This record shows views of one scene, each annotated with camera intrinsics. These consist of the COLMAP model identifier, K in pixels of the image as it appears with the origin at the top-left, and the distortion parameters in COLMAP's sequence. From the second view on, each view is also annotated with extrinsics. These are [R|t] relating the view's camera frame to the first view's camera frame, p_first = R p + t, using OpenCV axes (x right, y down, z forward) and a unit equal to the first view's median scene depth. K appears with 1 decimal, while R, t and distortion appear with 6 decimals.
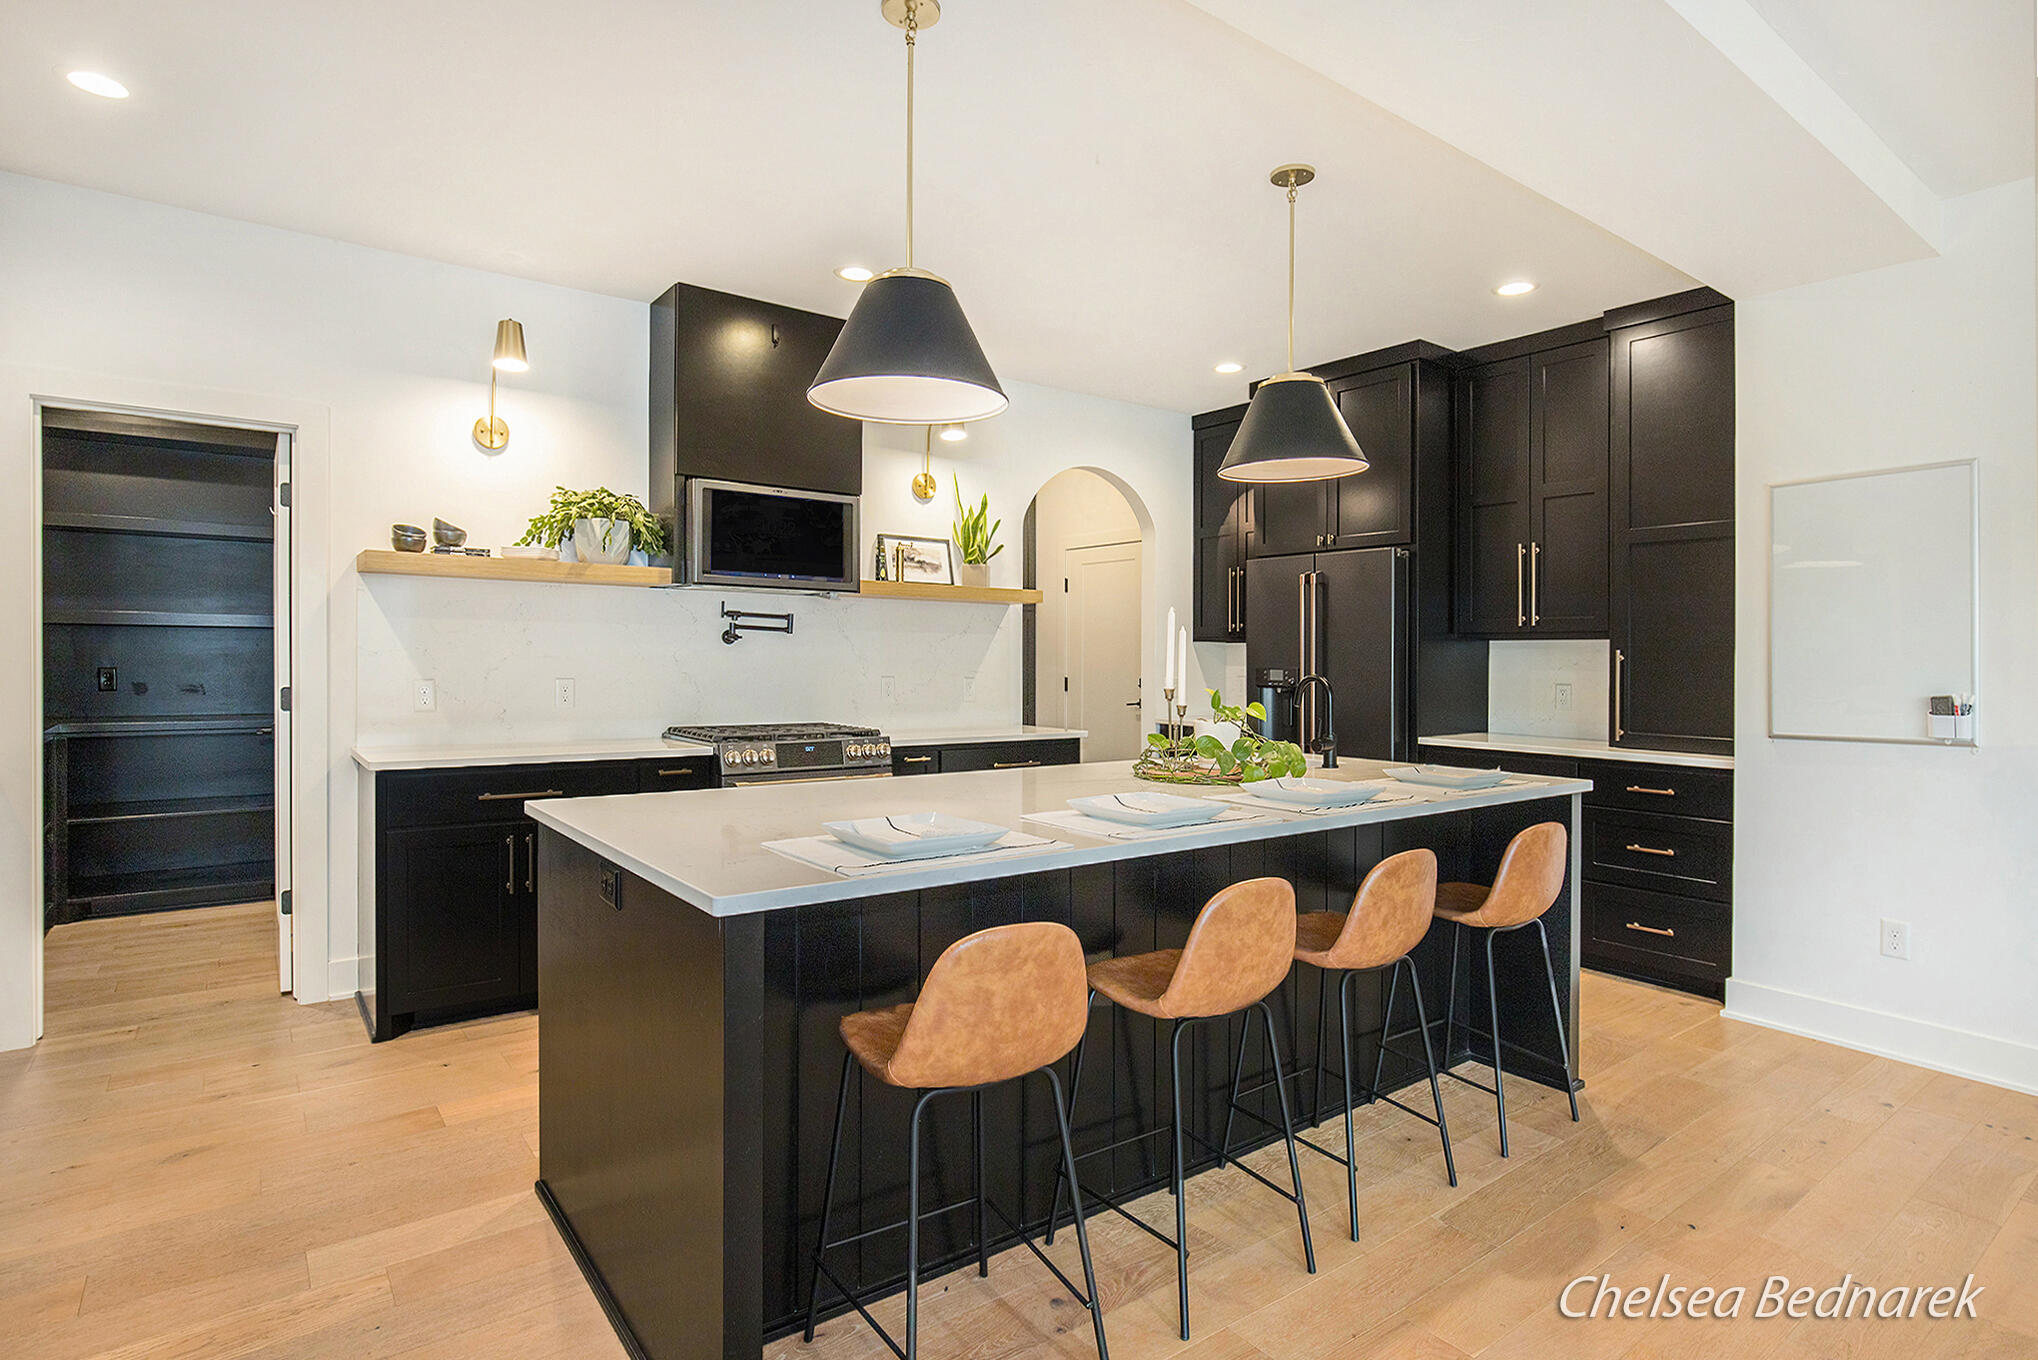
lens RADIAL K [[1038.2, 0, 1019.9], [0, 1038.2, 667.8], [0, 0, 1]] dist [0.004680, 0.000623]
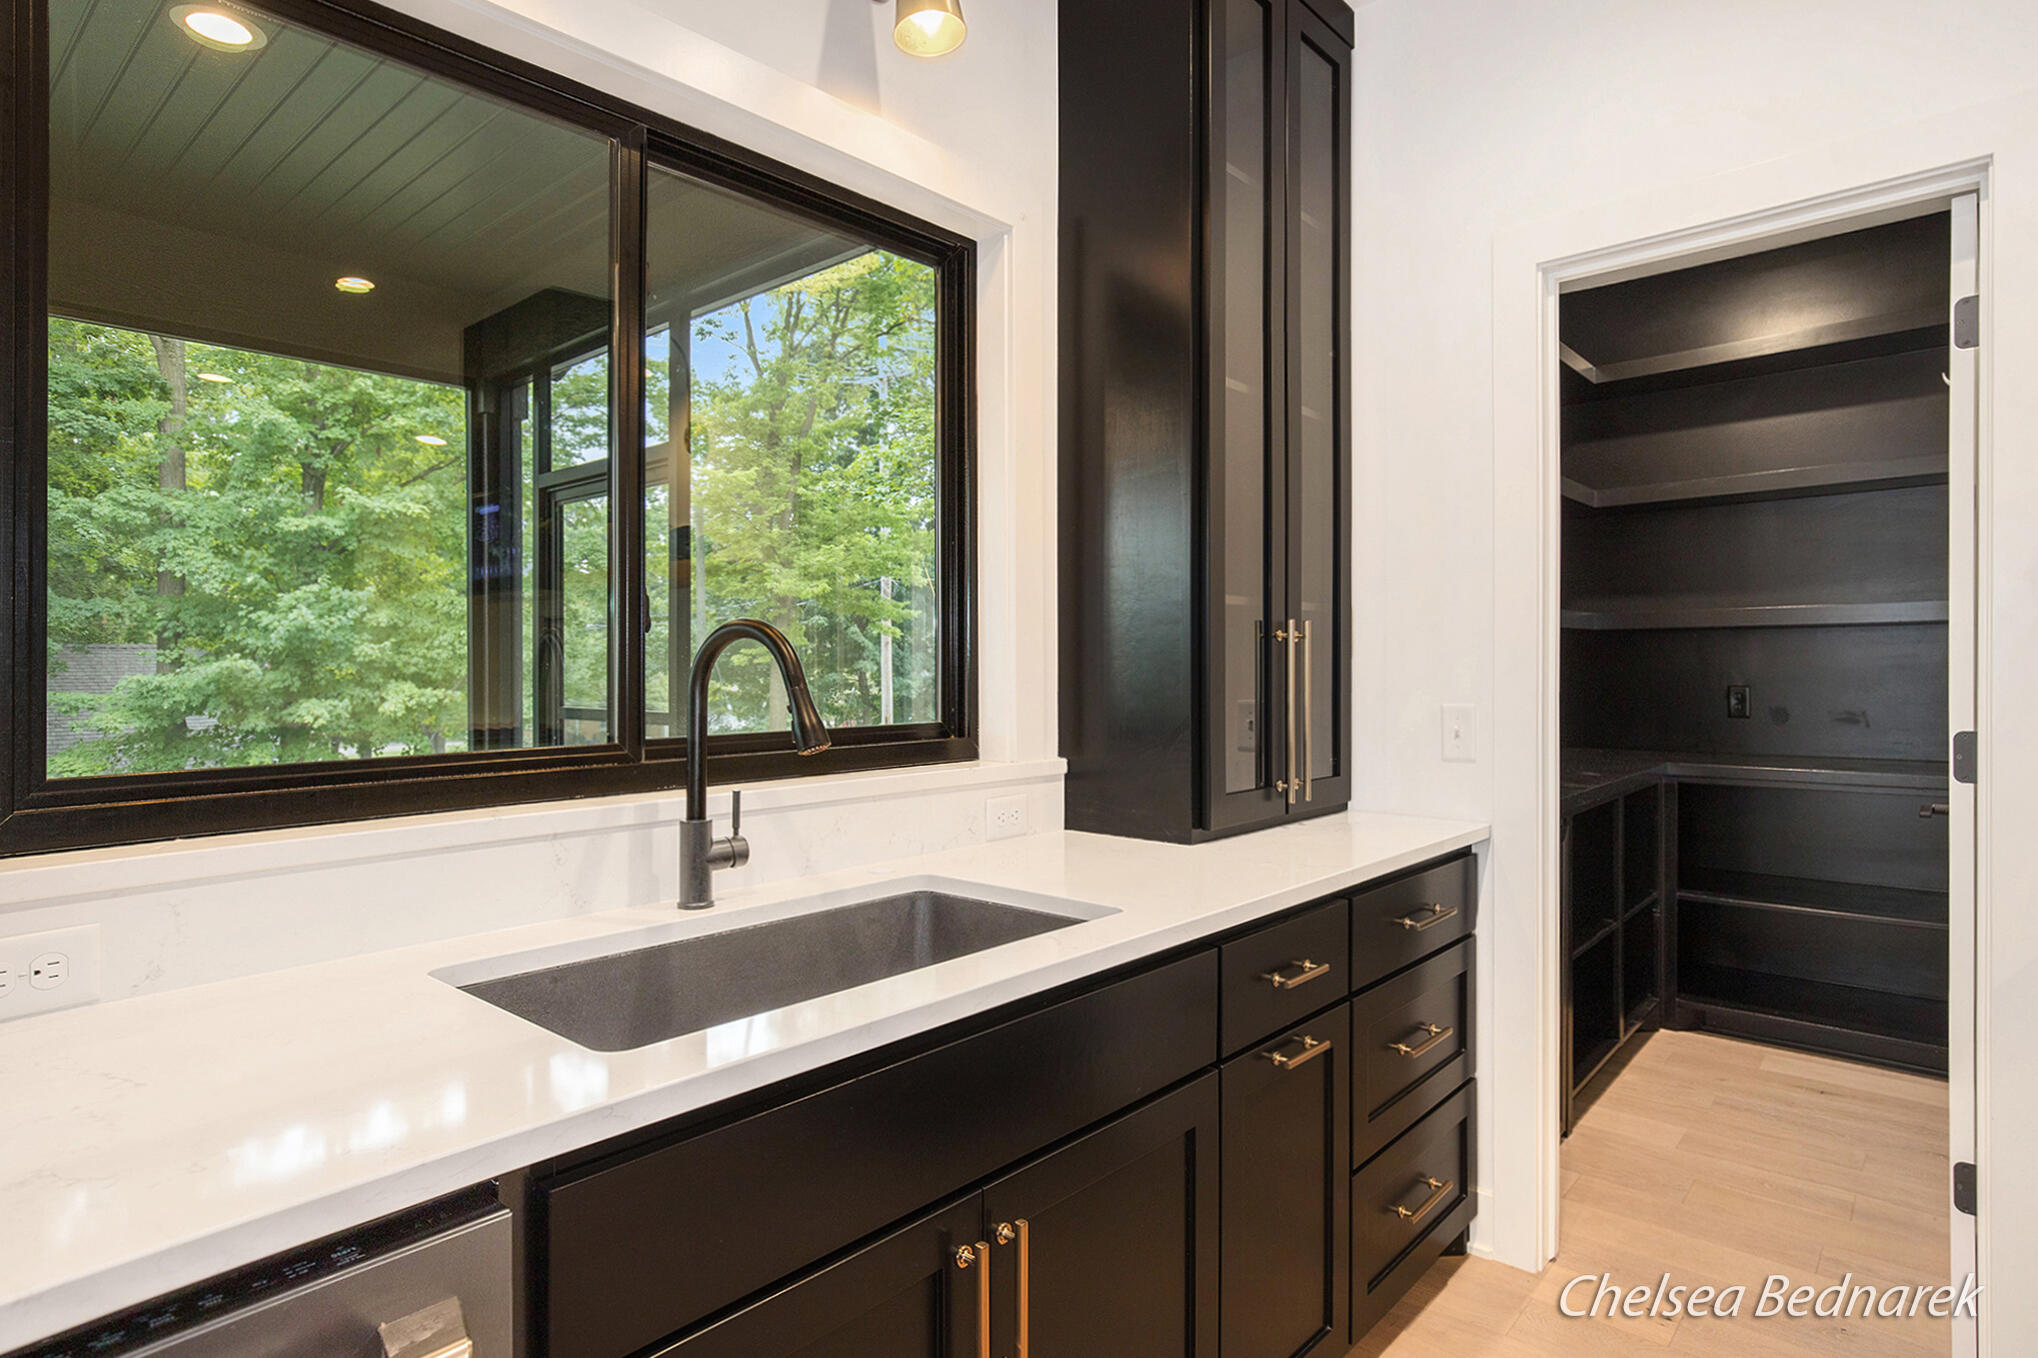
lens RADIAL K [[1103.8, 0, 1030.3], [0, 1103.8, 665.8], [0, 0, 1]] dist [-0.019925, -0.000623]
pose [[0.200097, -0.003426, -0.979770, -0.236497], [0.000077, 0.999994, -0.003481, -0.012192], [0.979776, 0.000621, 0.200096, 0.382549]]
